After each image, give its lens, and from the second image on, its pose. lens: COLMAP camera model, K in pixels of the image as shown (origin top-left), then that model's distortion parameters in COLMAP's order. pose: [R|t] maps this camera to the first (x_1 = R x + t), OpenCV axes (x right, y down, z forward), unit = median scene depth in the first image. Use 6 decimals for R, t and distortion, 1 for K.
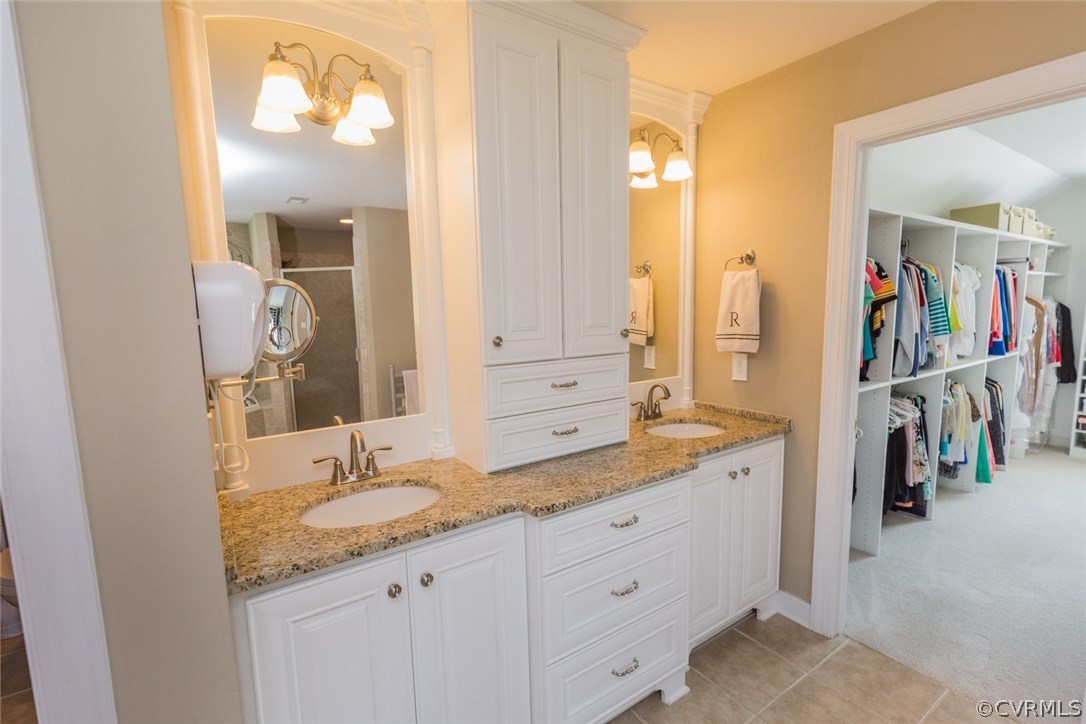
lens RADIAL K [[489.5, 0, 546.0], [0, 489.5, 365.6], [0, 0, 1]] dist [0.005028, -0.000228]
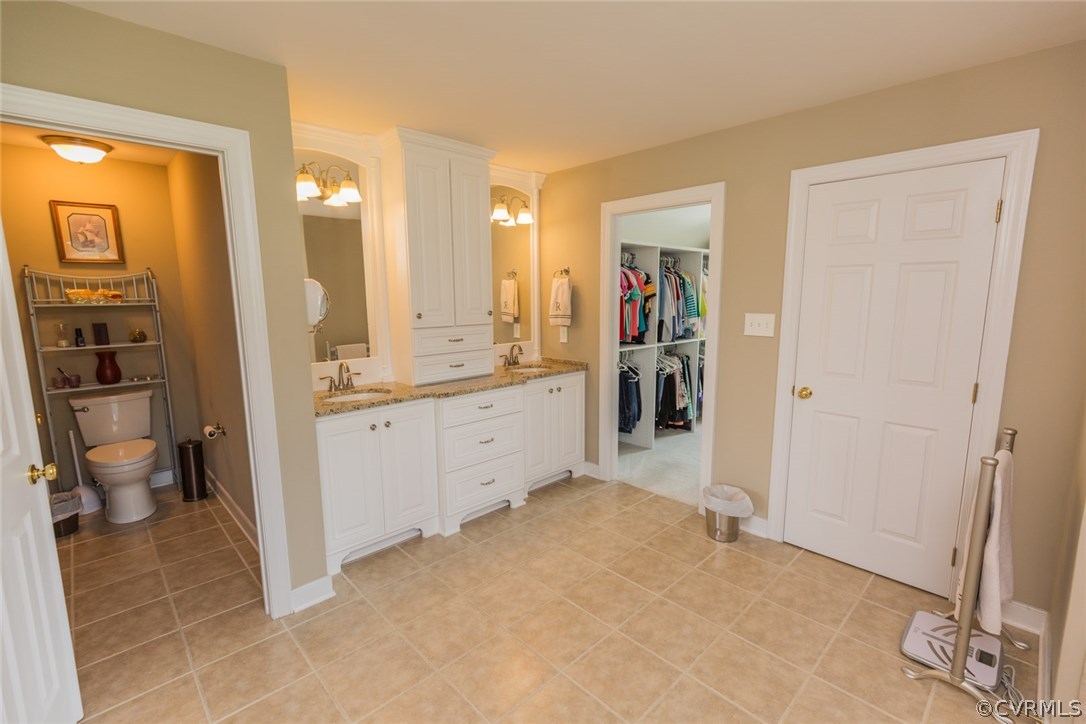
lens RADIAL K [[489.5, 0, 546.4], [0, 489.5, 360.0], [0, 0, 1]] dist [0.005028, -0.000228]
pose [[0.985010, -0.010622, 0.172170, 0.044037], [0.008898, 0.999902, 0.010780, 0.077351], [-0.172268, -0.009086, 0.985008, -0.710475]]
